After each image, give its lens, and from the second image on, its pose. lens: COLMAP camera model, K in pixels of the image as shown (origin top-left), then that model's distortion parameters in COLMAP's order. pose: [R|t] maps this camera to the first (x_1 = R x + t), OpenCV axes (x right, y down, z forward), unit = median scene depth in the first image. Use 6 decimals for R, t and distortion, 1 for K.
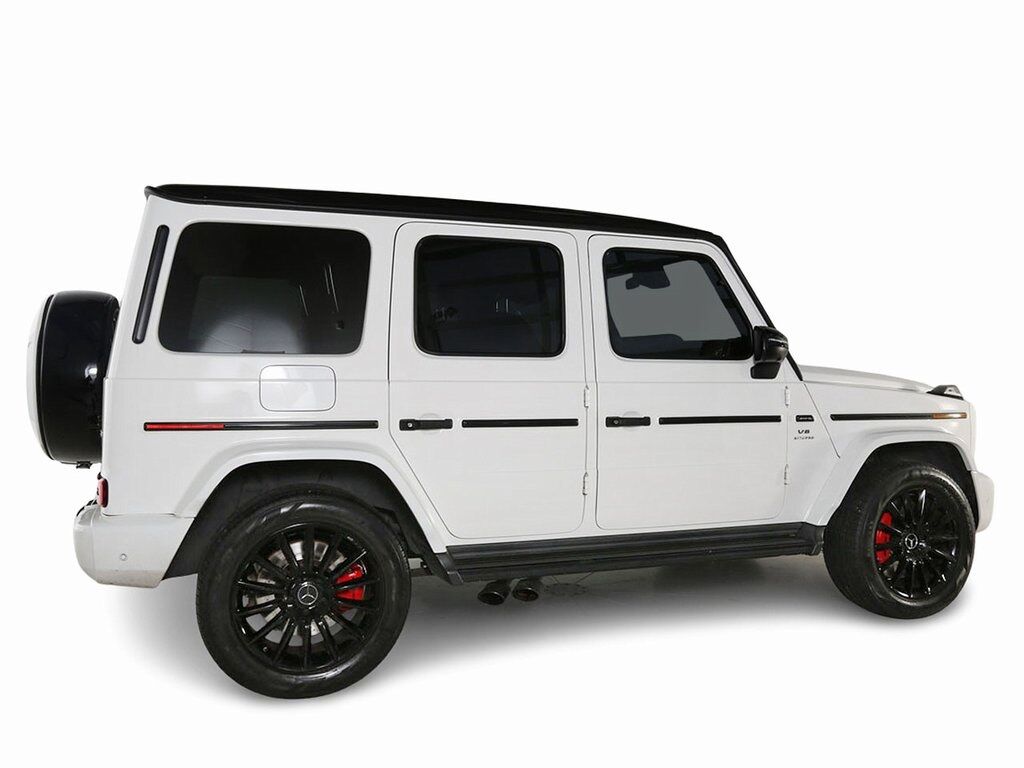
lens RADIAL K [[706.7, 0, 515.6], [0, 706.7, 368.7], [0, 0, 1]] dist [-0.053928, -0.005374]
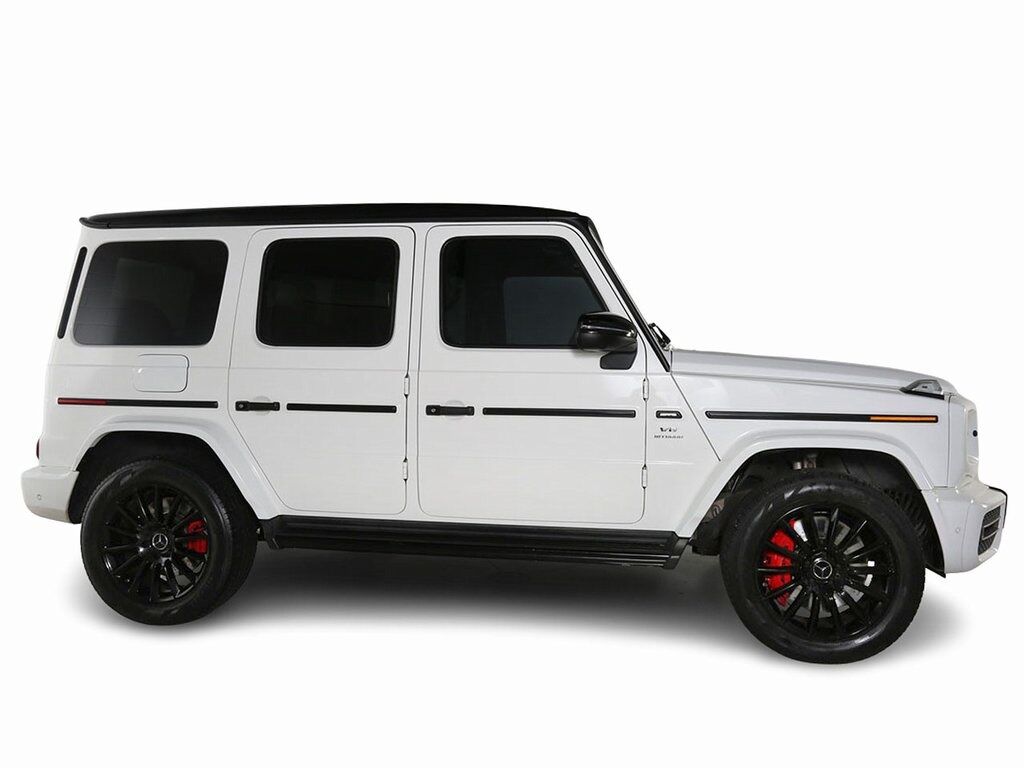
lens RADIAL K [[653.9, 0, 512.8], [0, 653.9, 372.9], [0, 0, 1]] dist [-0.053041, 0.004739]
pose [[0.922089, 0.009432, -0.386864, 0.589345], [-0.003060, 0.999849, 0.017084, 0.005147], [0.386967, -0.014569, 0.921979, 0.174153]]
